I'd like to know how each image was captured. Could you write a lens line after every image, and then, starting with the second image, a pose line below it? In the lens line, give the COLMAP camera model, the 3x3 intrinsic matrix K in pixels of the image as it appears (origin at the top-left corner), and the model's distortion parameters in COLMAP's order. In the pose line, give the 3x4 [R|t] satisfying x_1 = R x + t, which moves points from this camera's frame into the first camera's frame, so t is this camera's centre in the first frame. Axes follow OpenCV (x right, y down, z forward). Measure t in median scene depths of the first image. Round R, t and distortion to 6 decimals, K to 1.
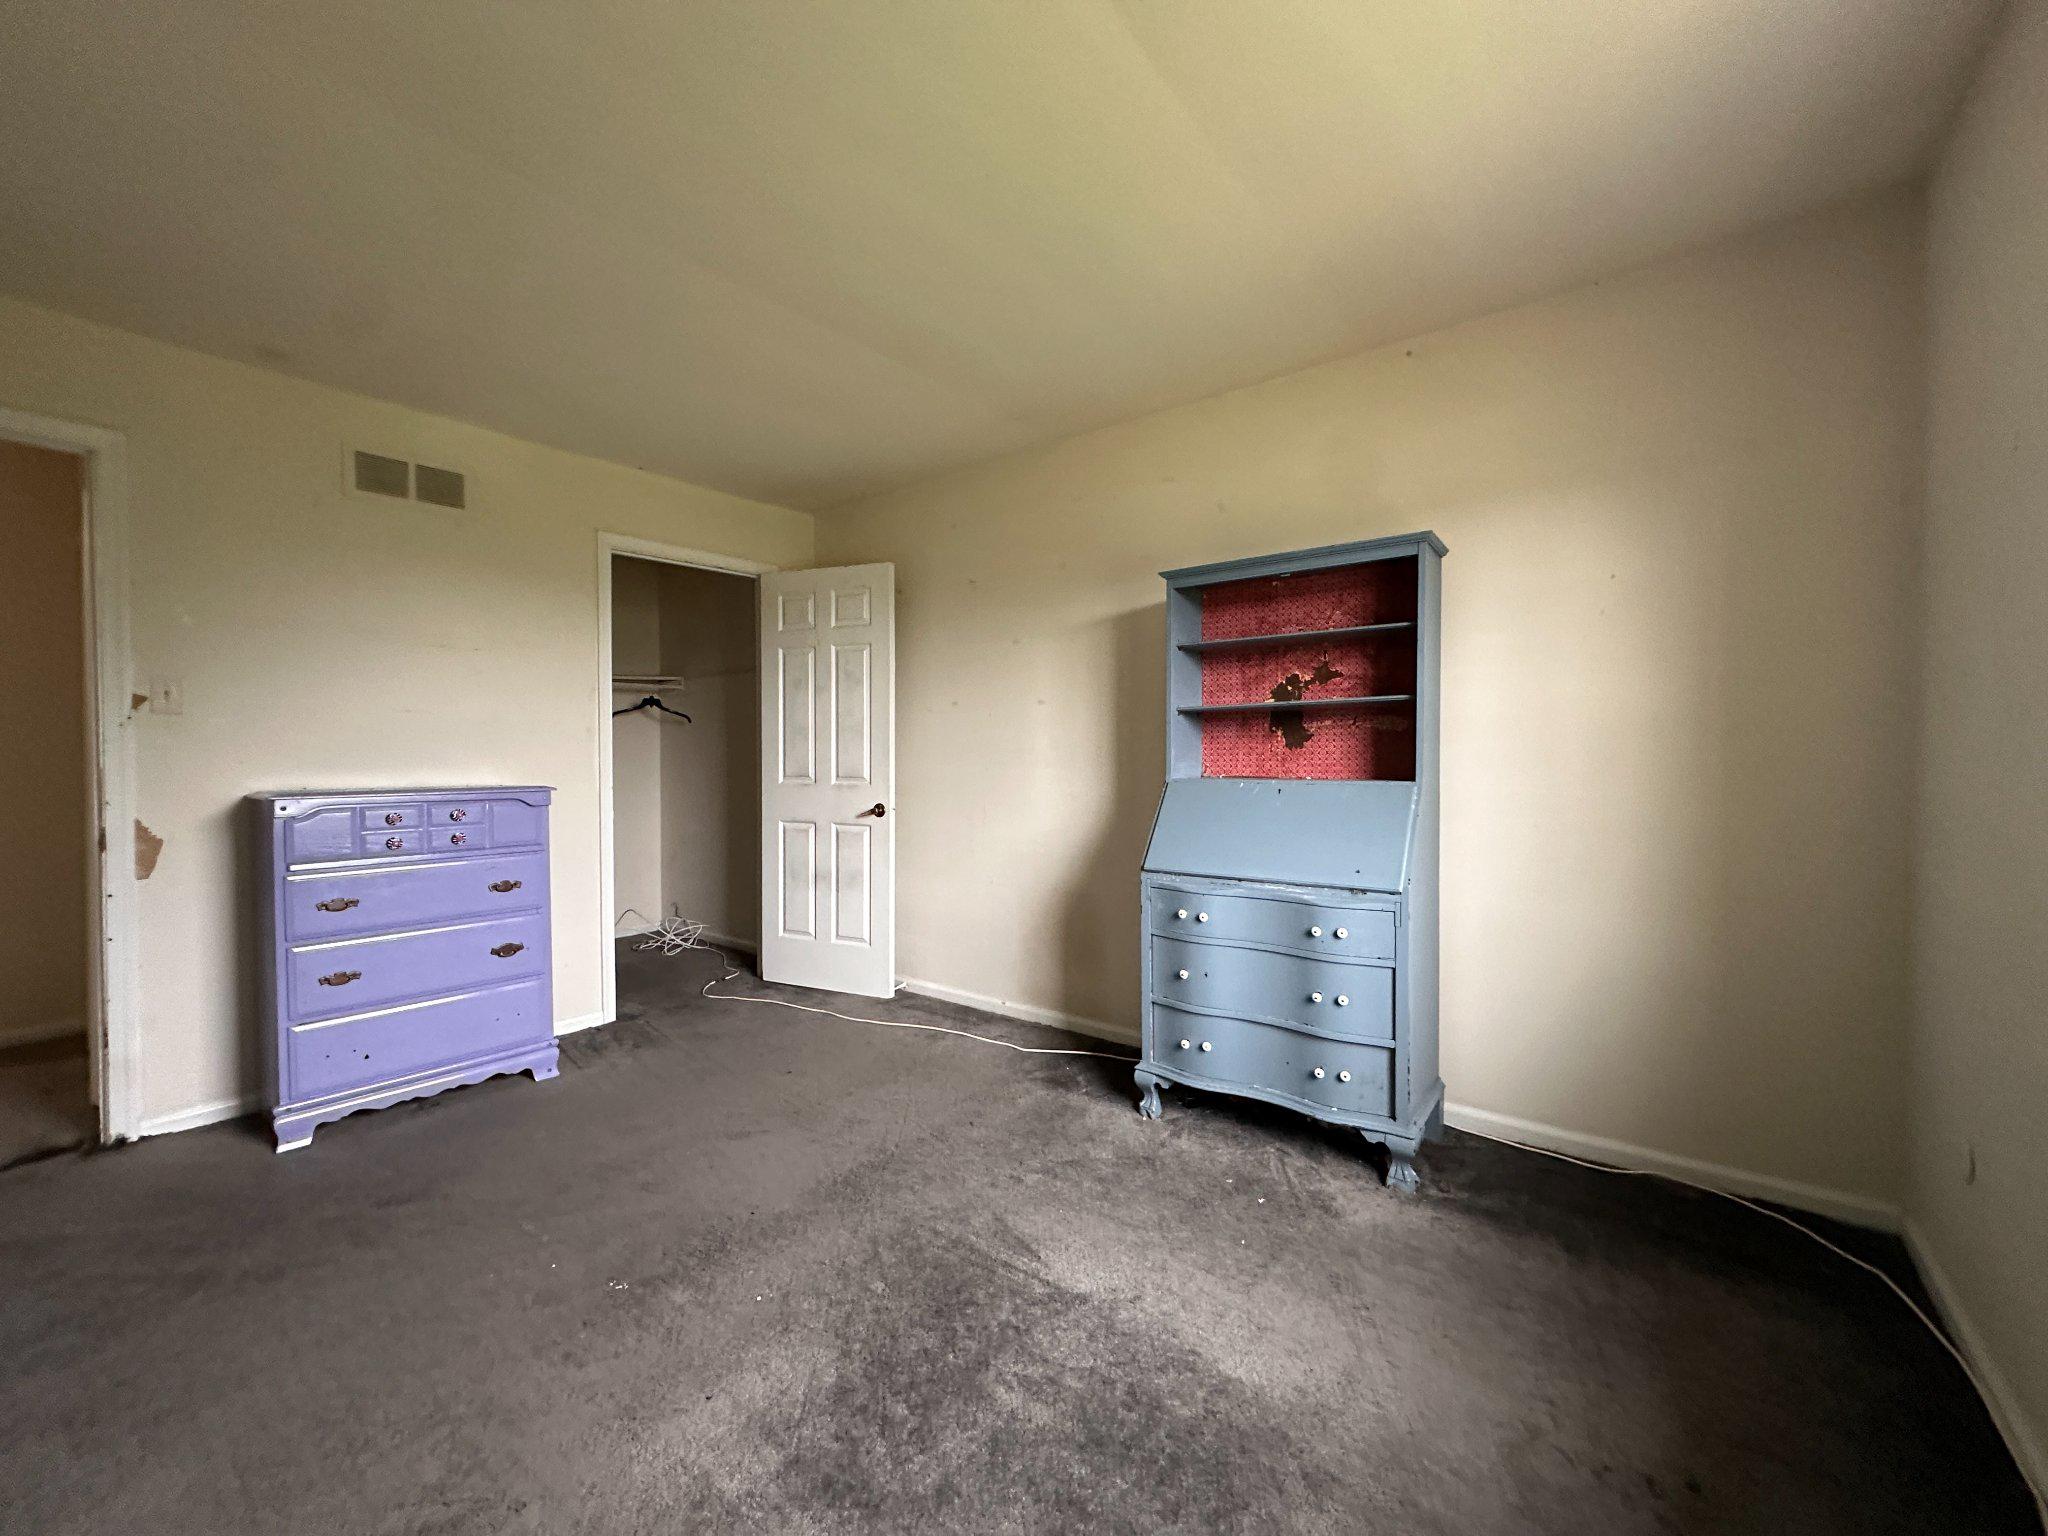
lens RADIAL K [[819.2, 0, 1026.2], [0, 819.2, 769.4], [0, 0, 1]] dist [-0.006070, 0.002471]
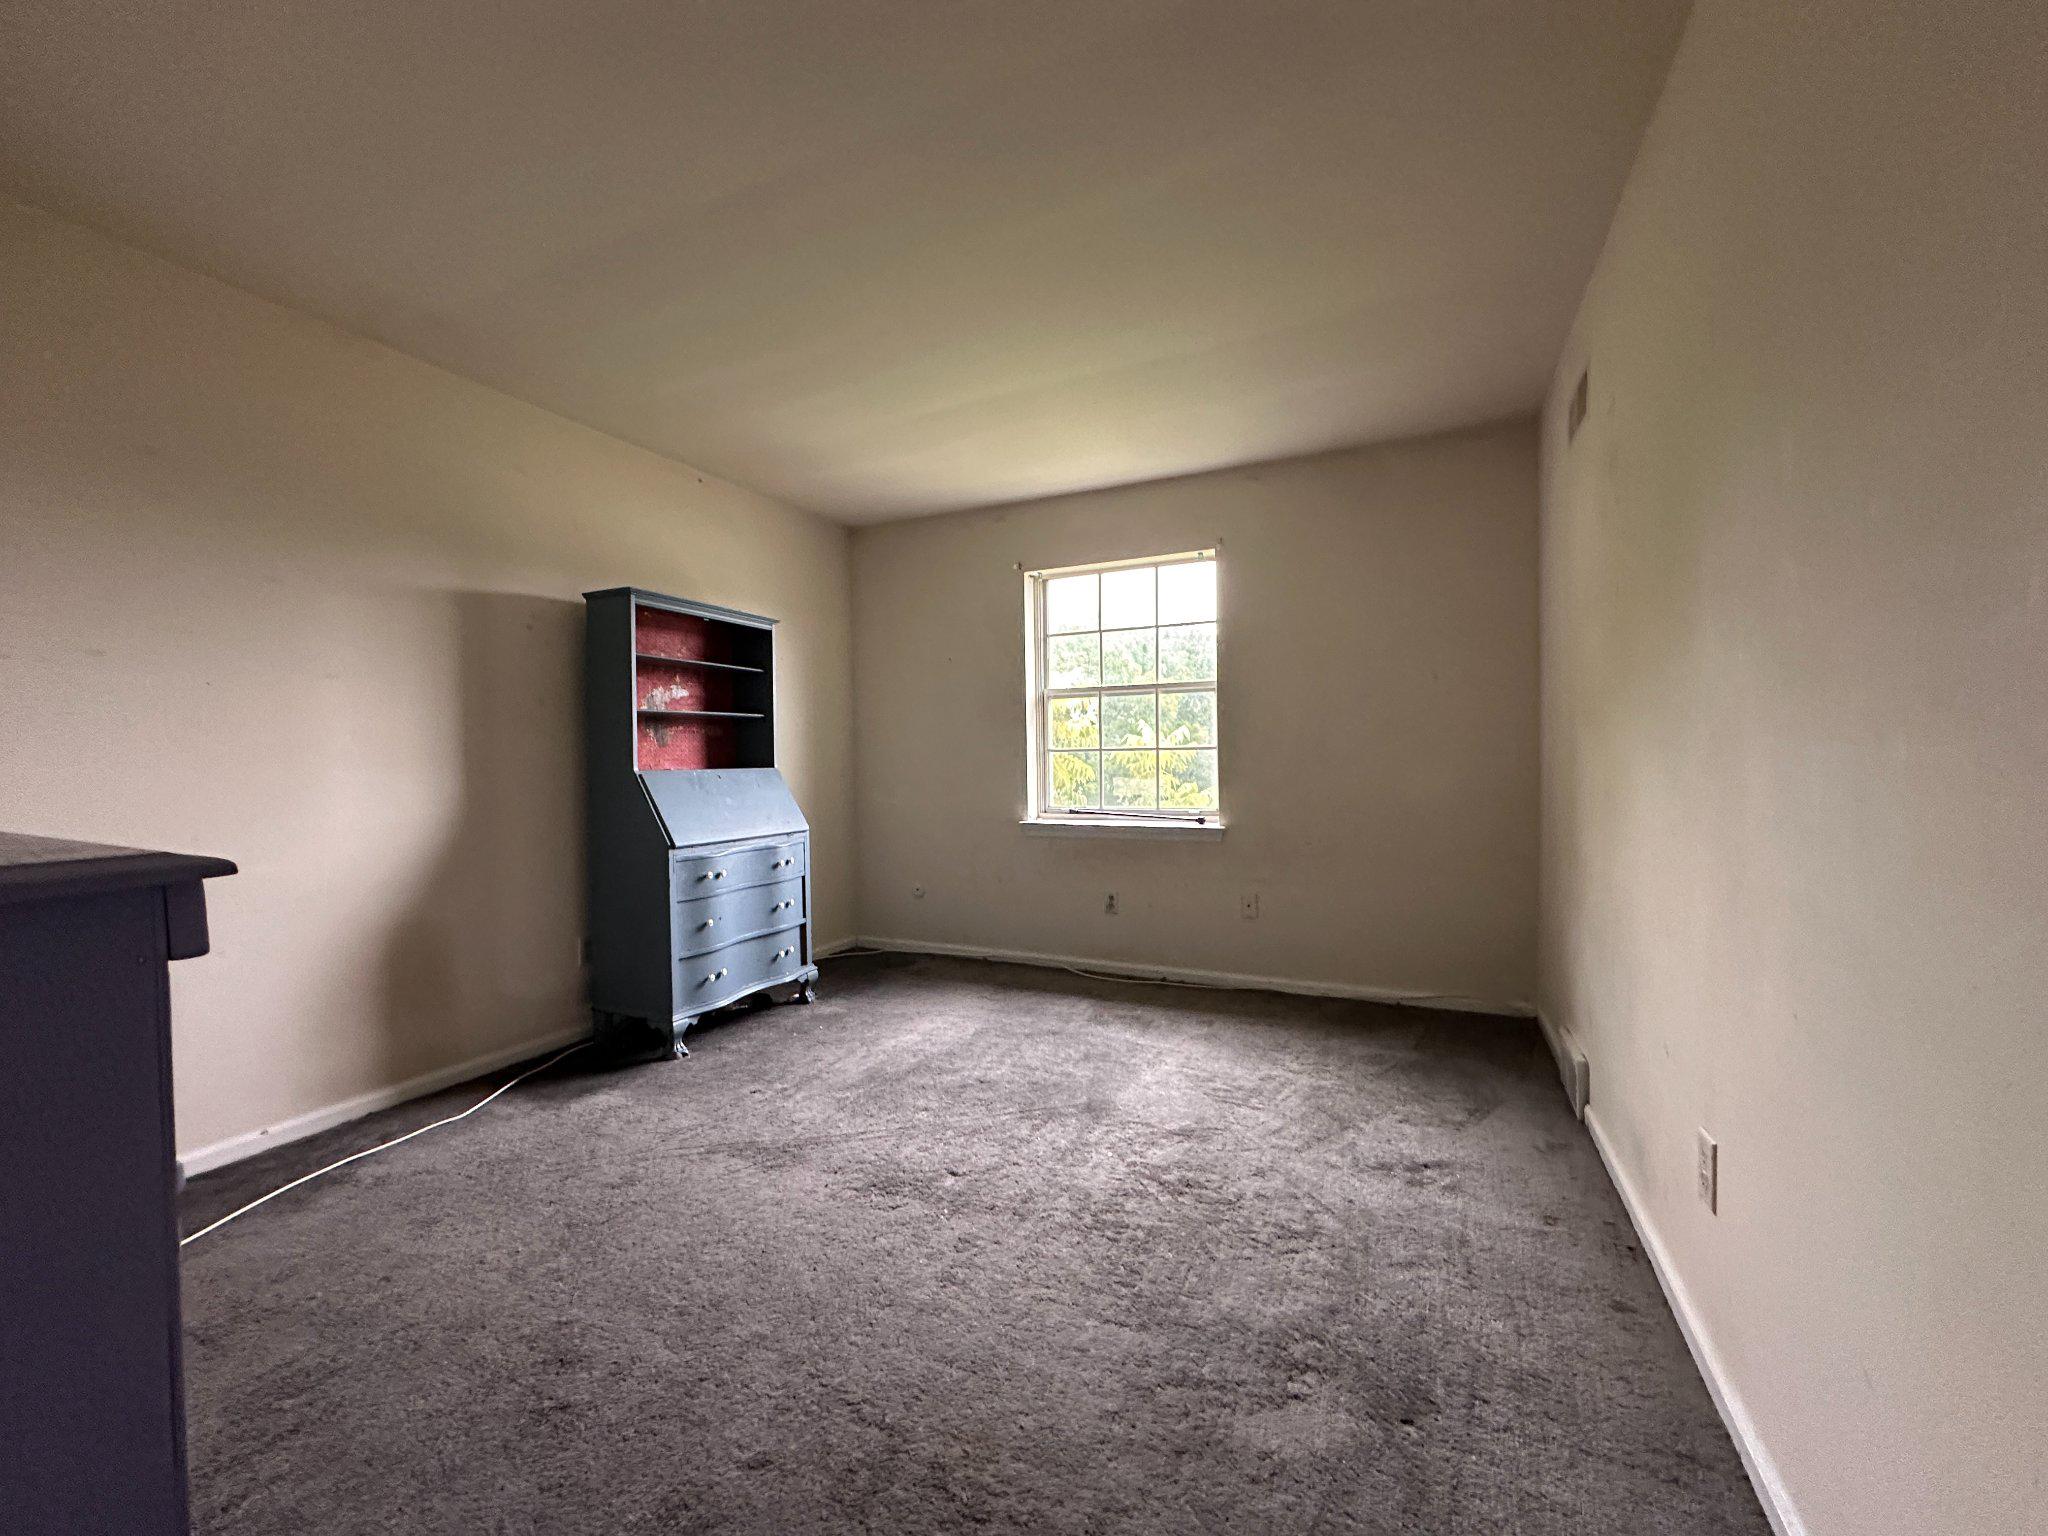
lens RADIAL K [[819.2, 0, 1026.2], [0, 819.2, 769.4], [0, 0, 1]] dist [-0.006070, 0.002471]
pose [[-0.217918, -0.005497, 0.975952, -1.118914], [0.029325, 0.999496, 0.012177, 0.011660], [-0.975526, 0.031273, -0.217647, 0.773035]]
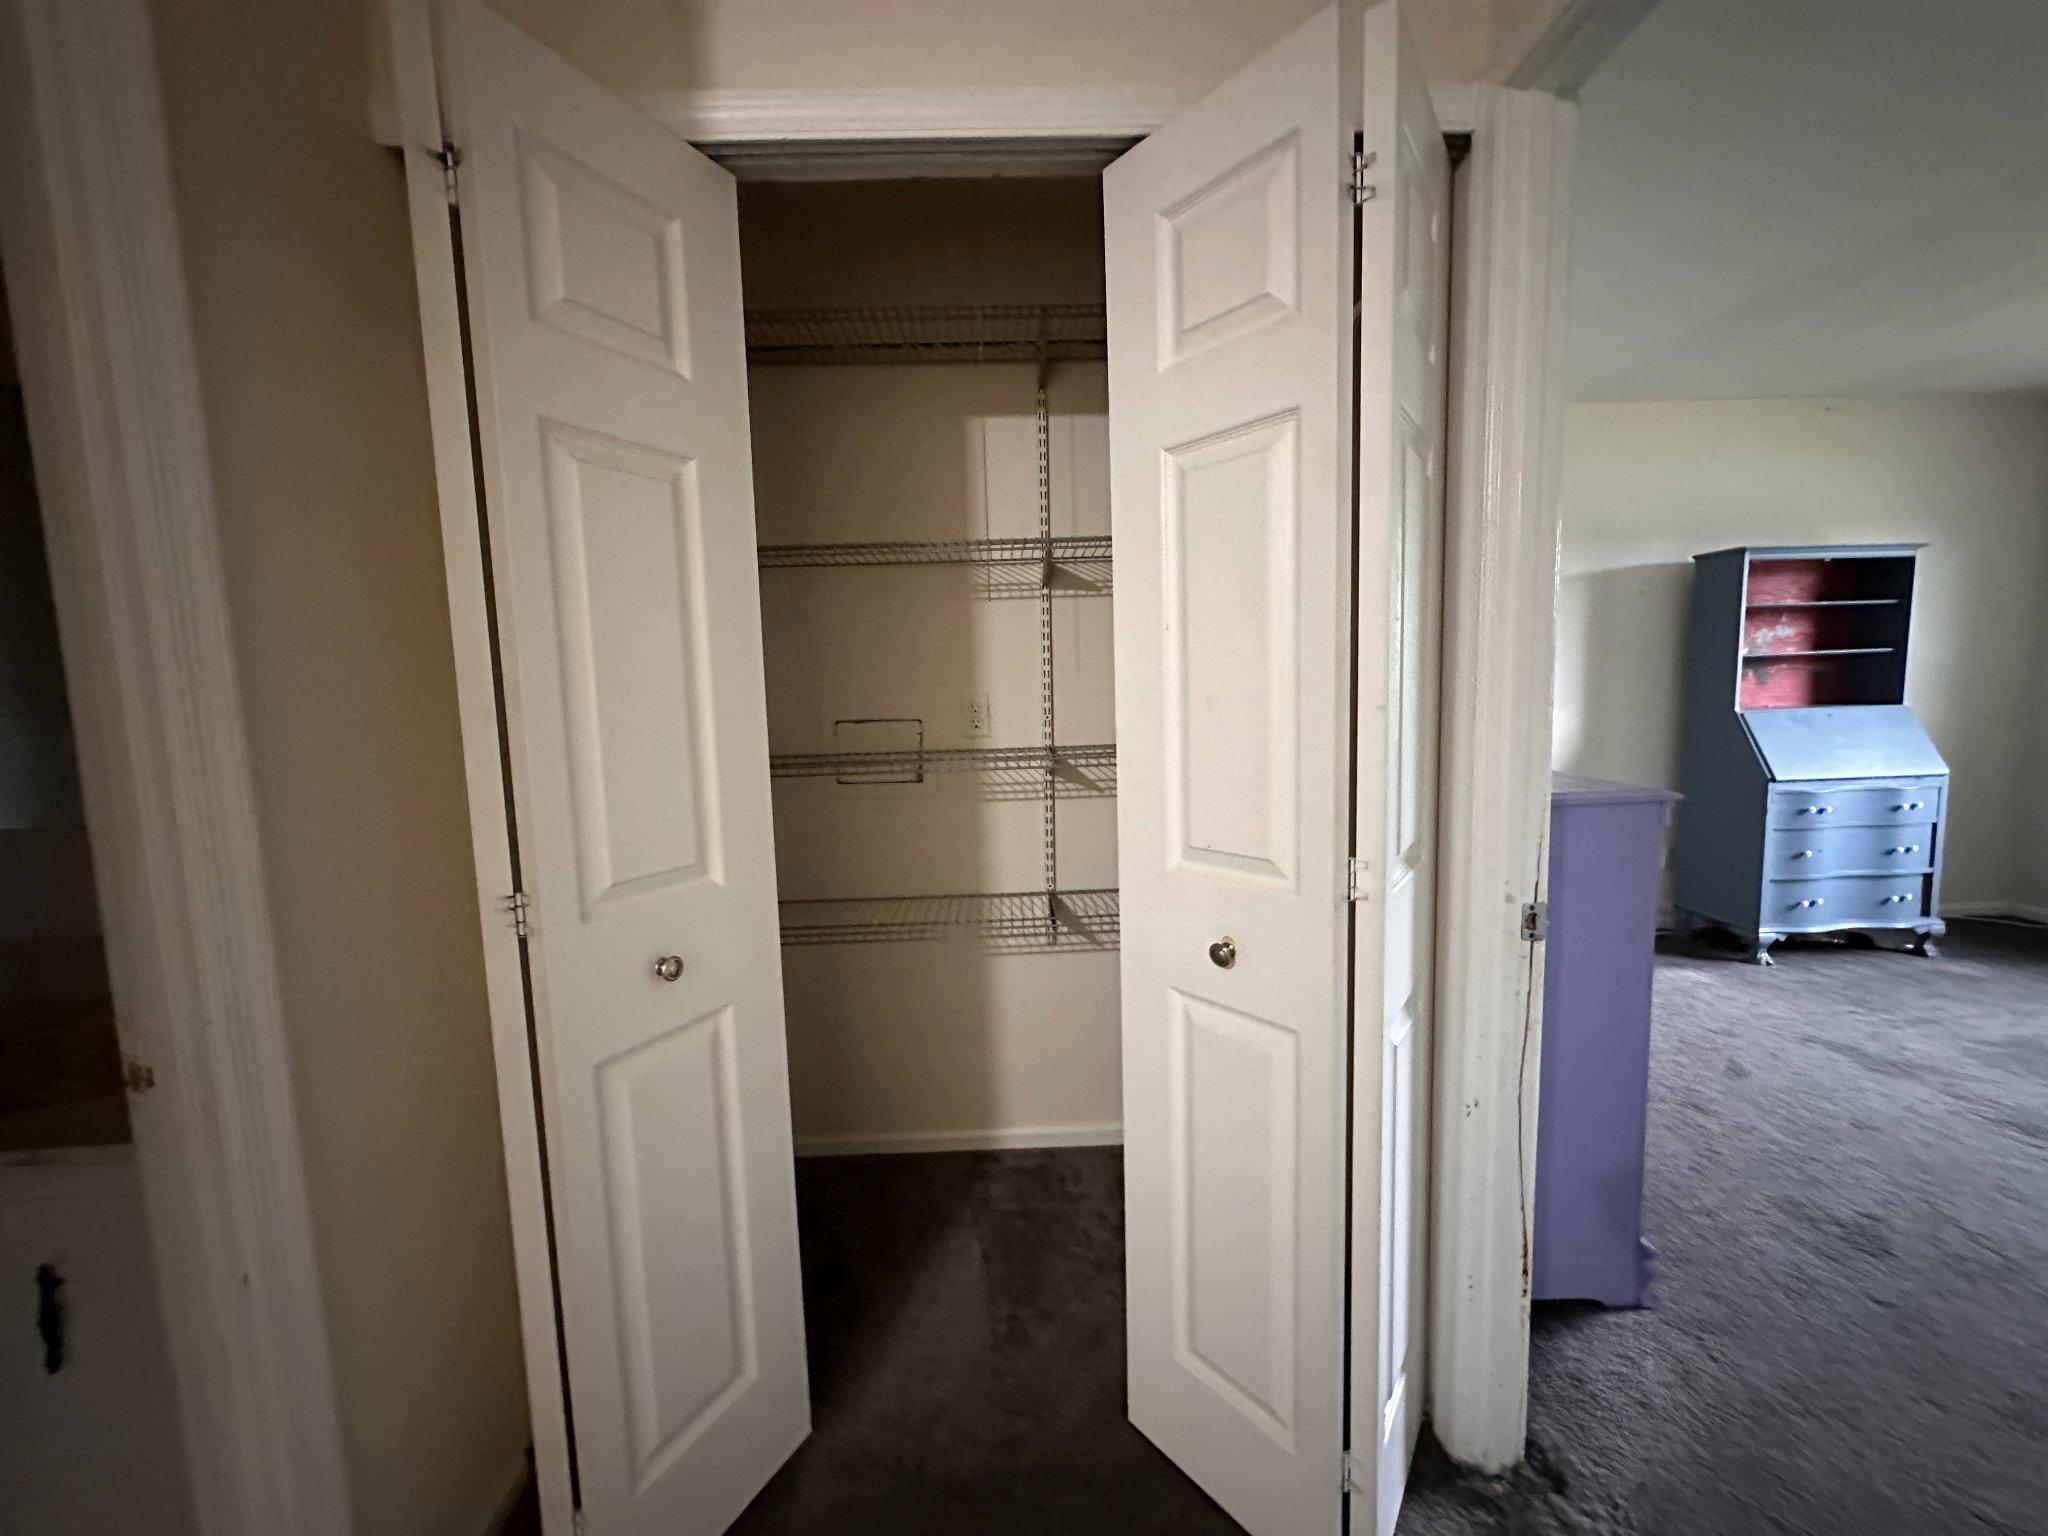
lens RADIAL K [[820.8, 0, 1024.0], [0, 820.8, 768.0], [0, 0, 1]] dist [-0.001827, 0.000769]
pose [[0.767795, -0.088023, 0.634621, -1.621677], [0.036806, 0.994941, 0.093471, -0.065282], [-0.639638, -0.048409, 0.767150, 0.776613]]
